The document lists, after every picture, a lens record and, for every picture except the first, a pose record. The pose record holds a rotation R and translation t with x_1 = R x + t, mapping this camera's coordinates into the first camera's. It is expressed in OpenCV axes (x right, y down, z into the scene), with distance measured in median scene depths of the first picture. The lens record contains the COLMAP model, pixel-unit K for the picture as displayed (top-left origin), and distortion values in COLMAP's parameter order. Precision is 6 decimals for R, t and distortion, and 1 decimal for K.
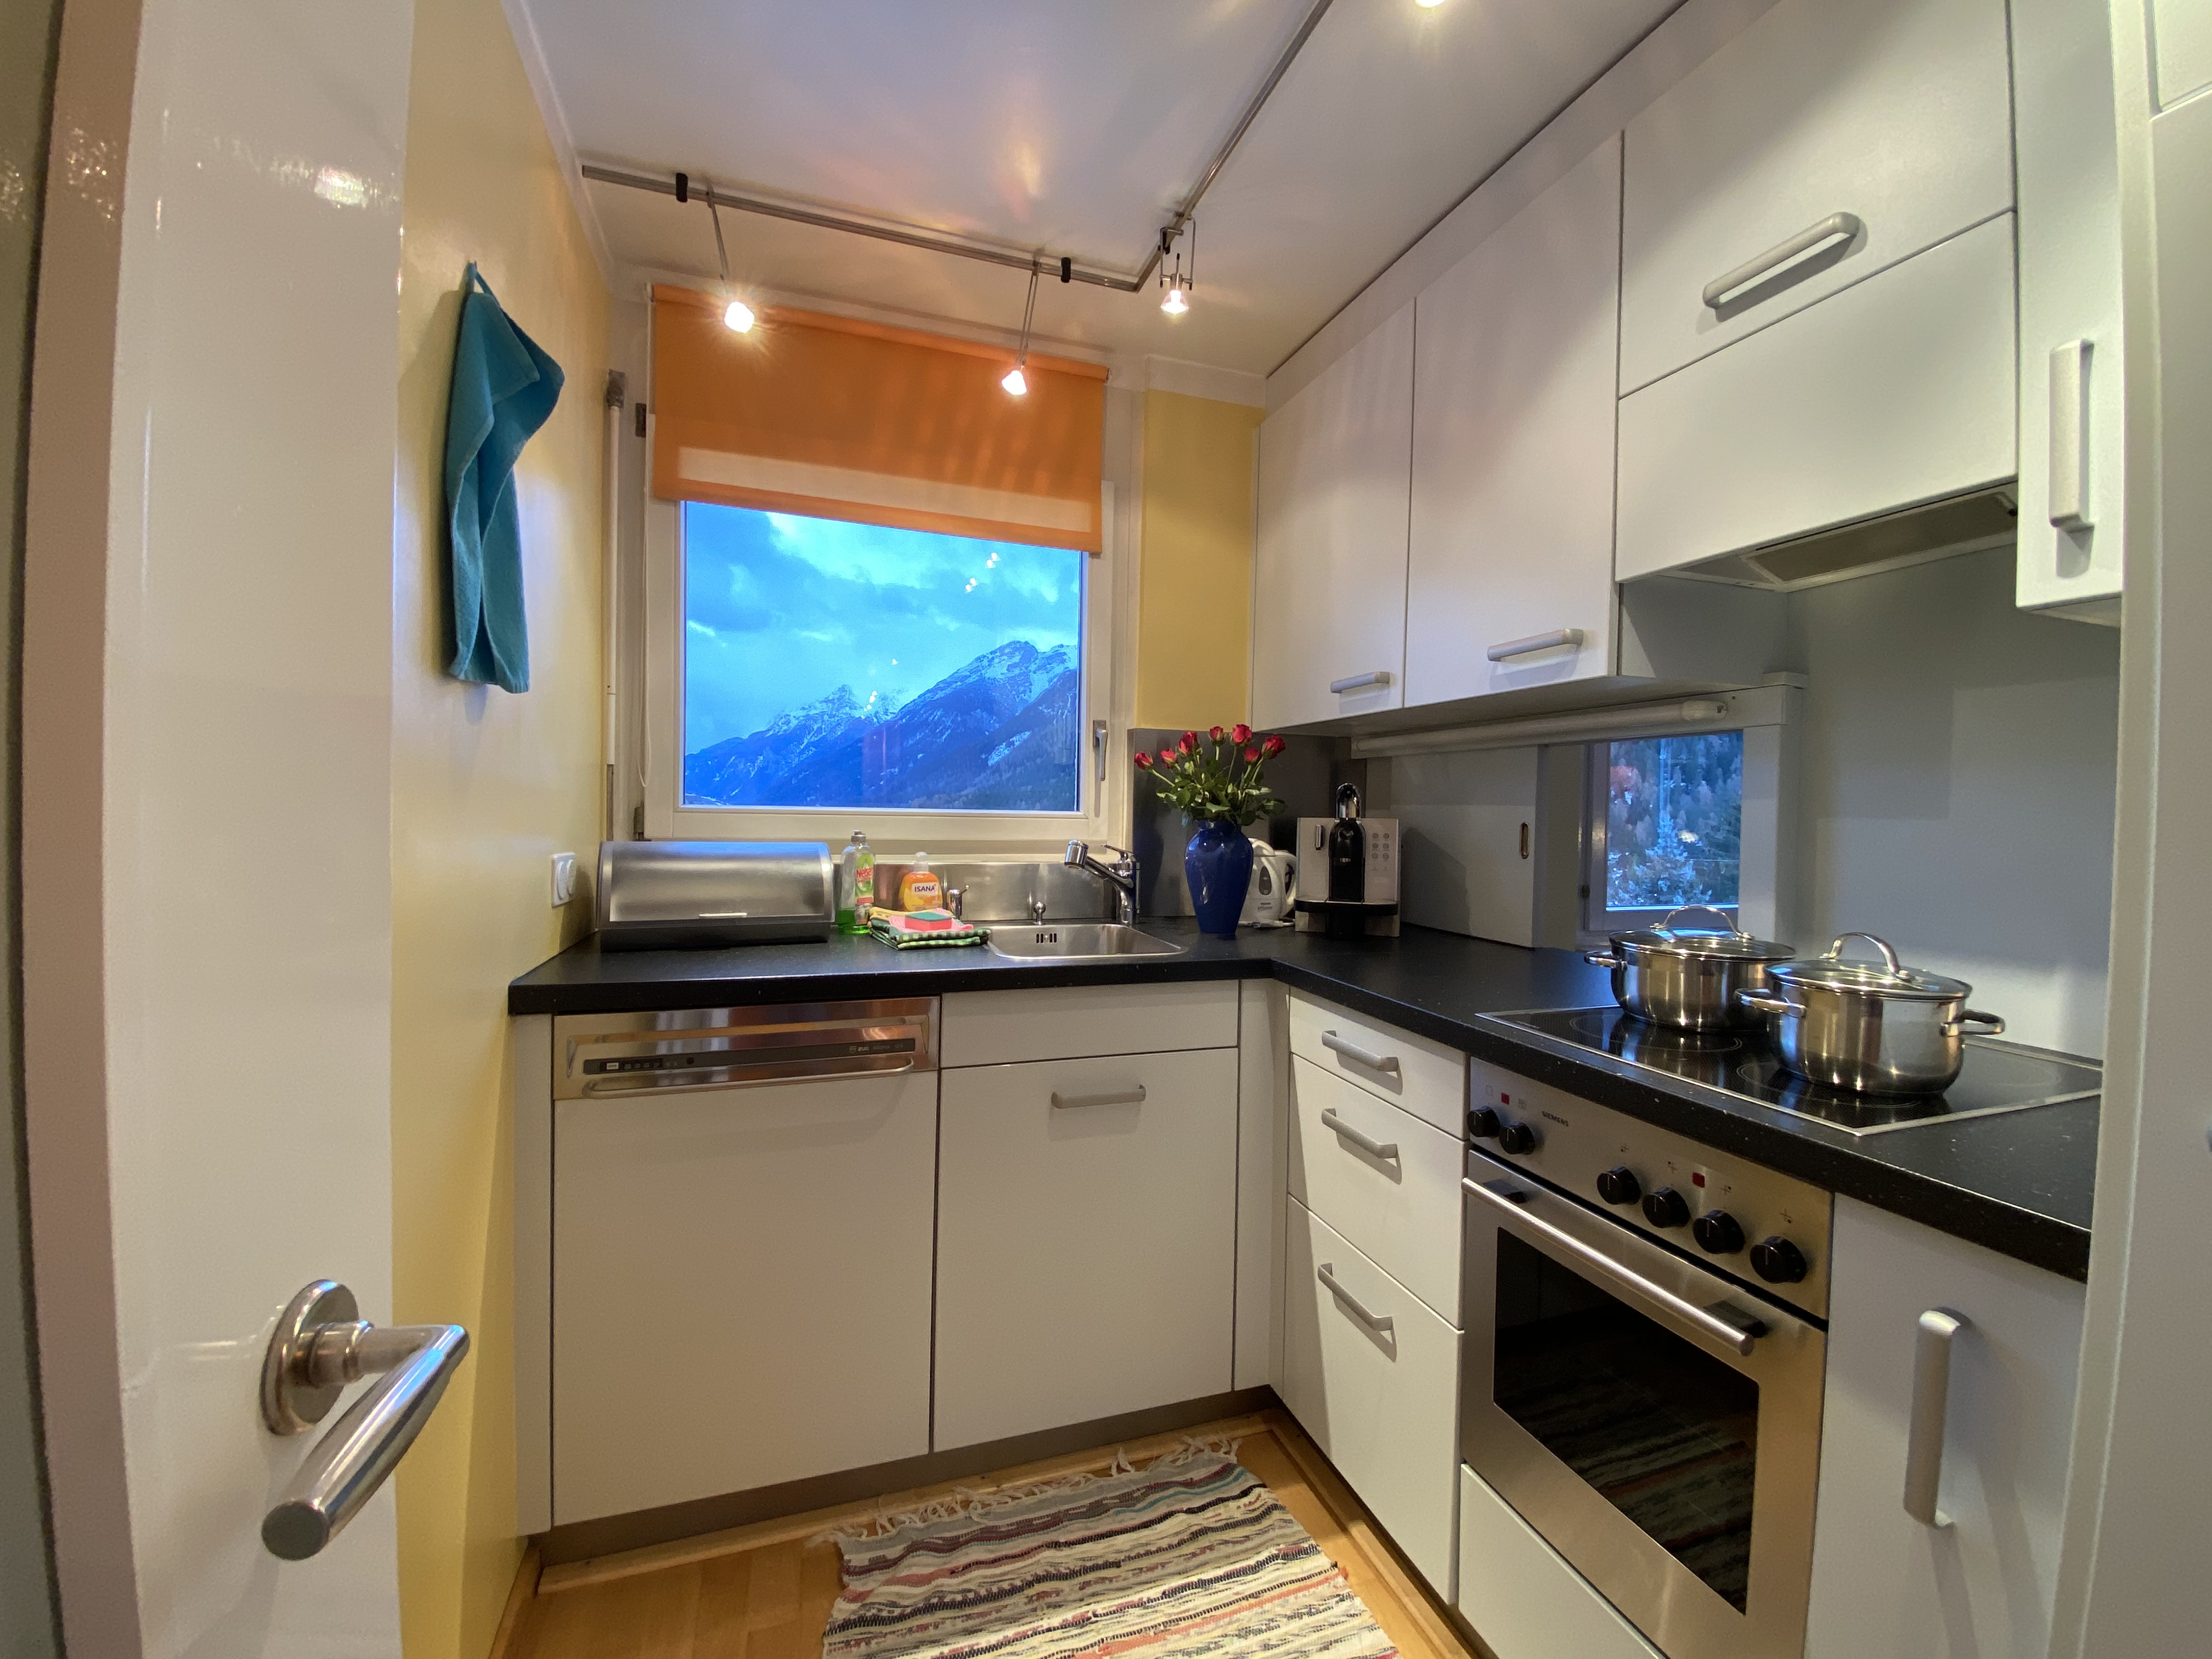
lens RADIAL K [[891.7, 0, 1106.0], [0, 891.7, 829.5], [0, 0, 1]] dist [0.035247, -0.033808]
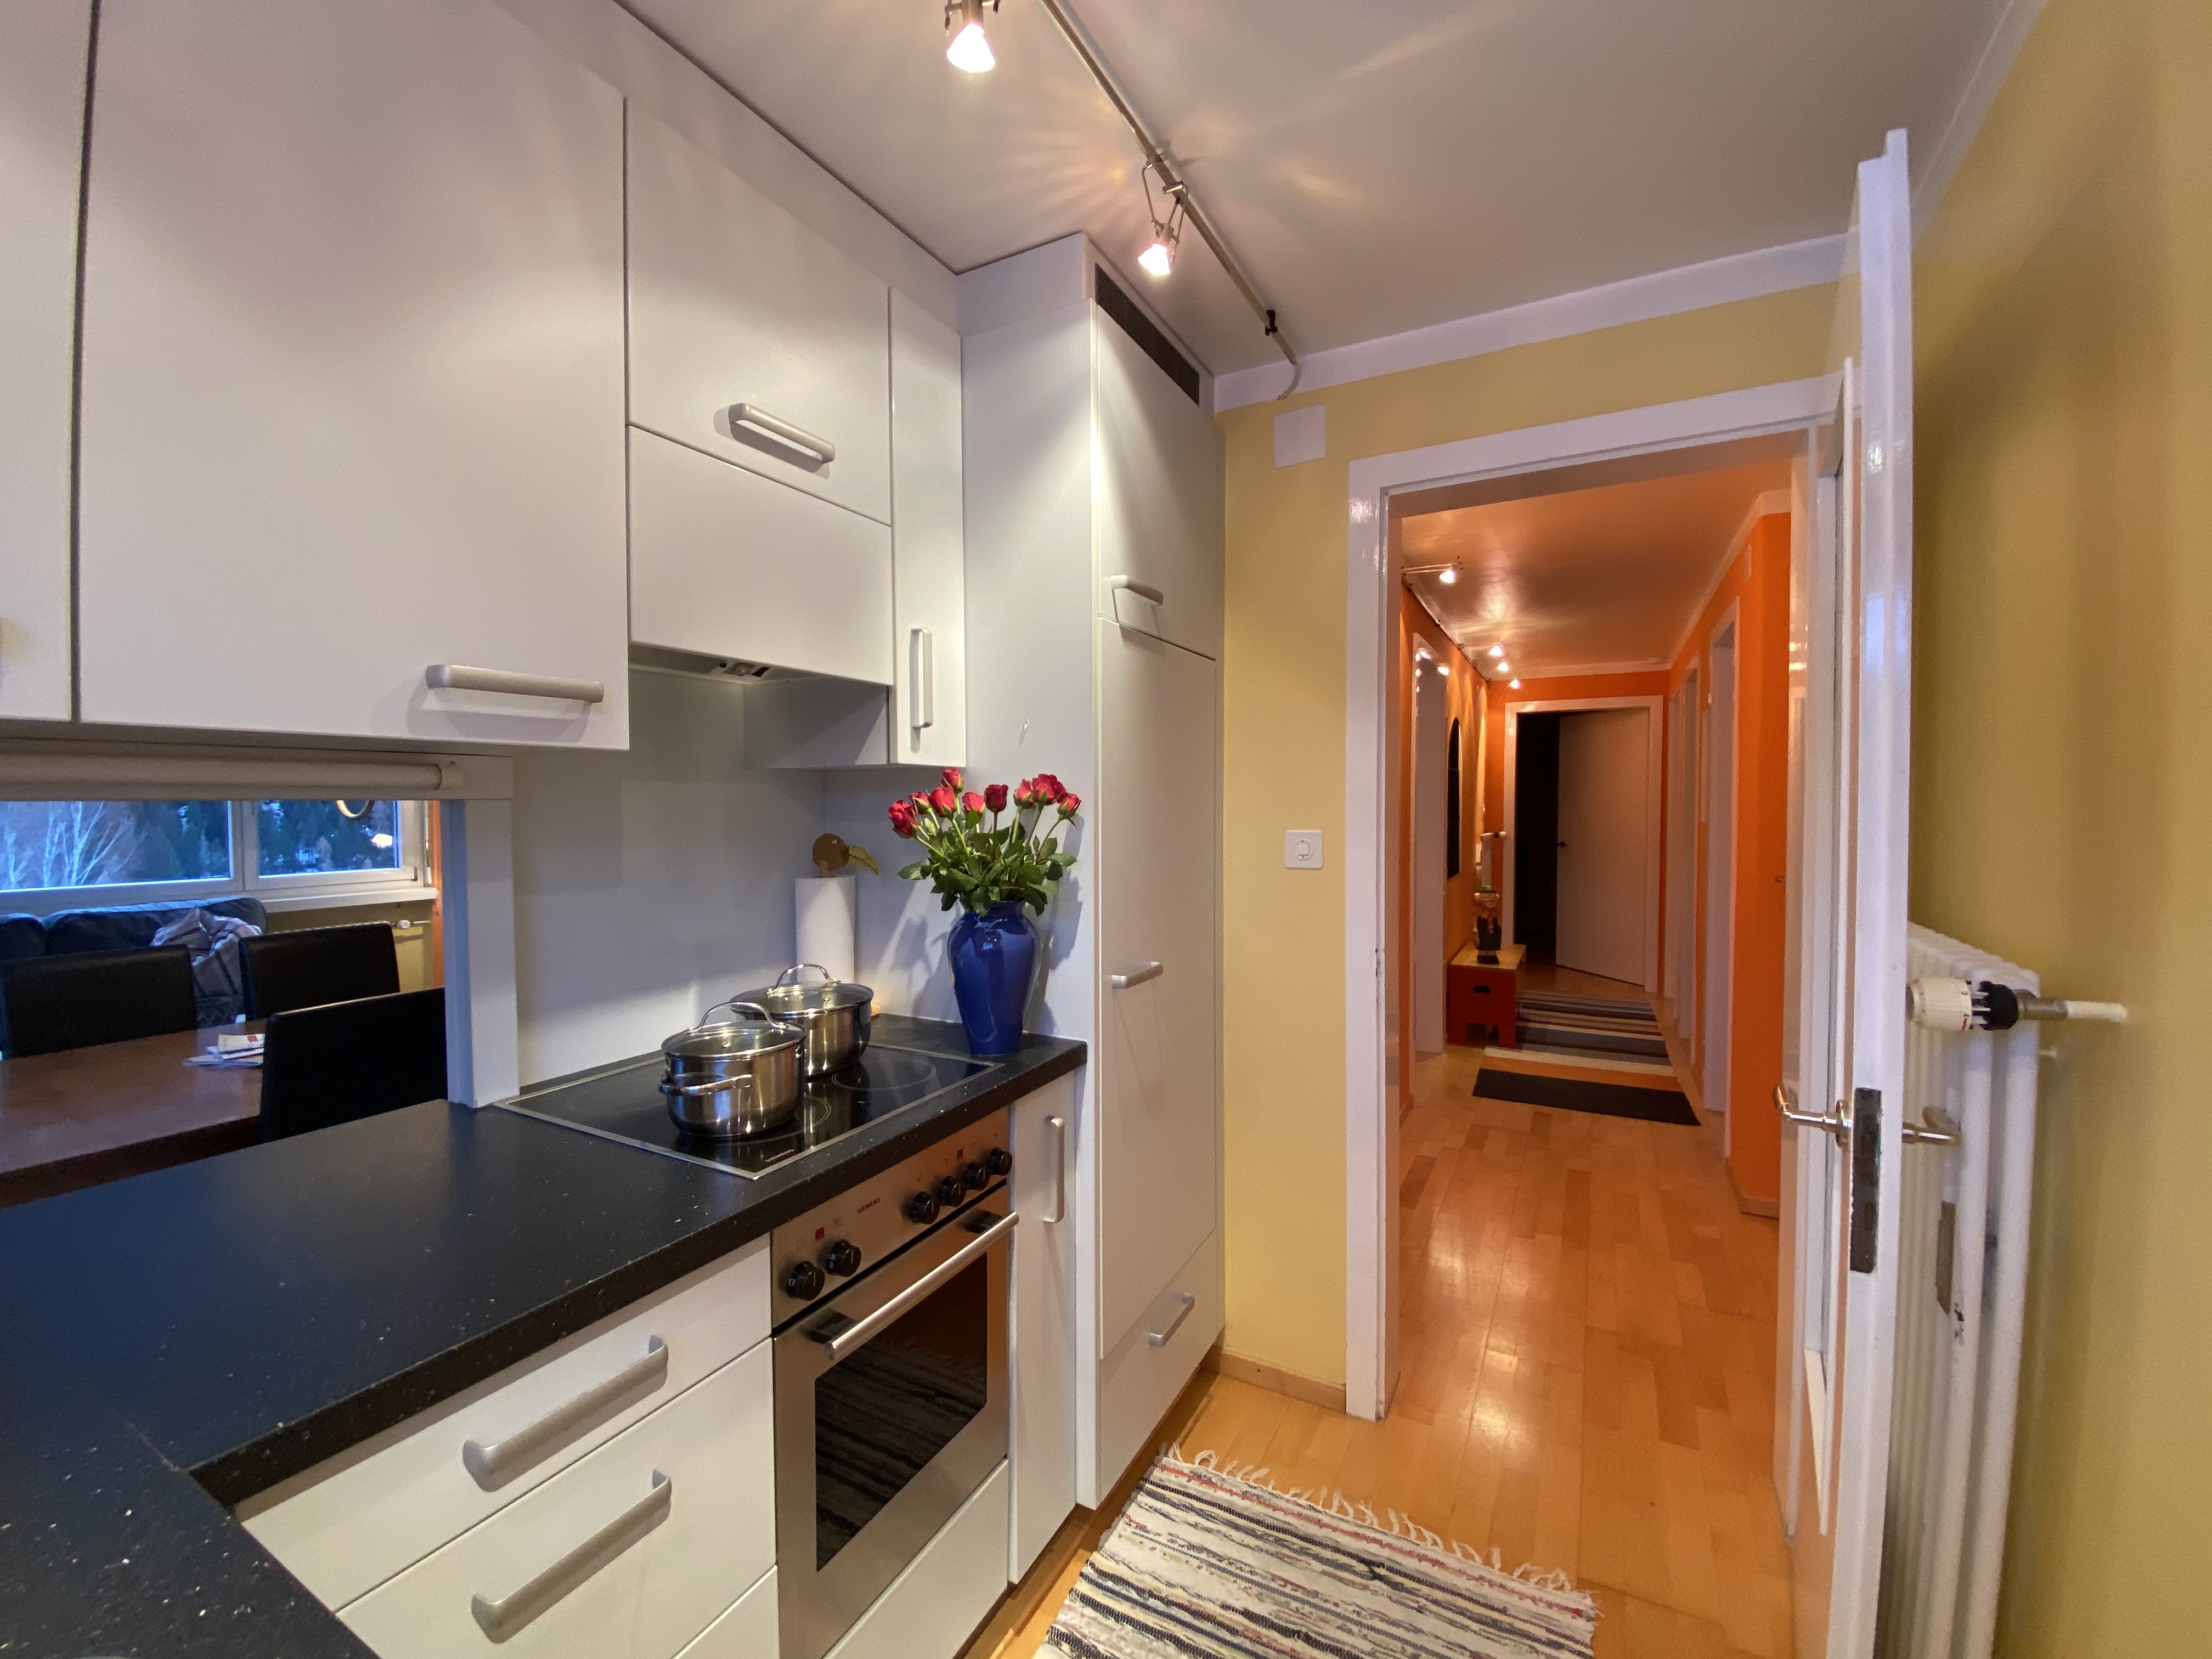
lens RADIAL K [[891.7, 0, 1106.0], [0, 891.7, 829.5], [0, 0, 1]] dist [0.035247, -0.033808]
pose [[-0.681294, -0.039333, 0.730953, -0.367116], [0.006425, 0.998196, 0.059702, -0.148457], [-0.731982, 0.045371, -0.679812, 1.275300]]
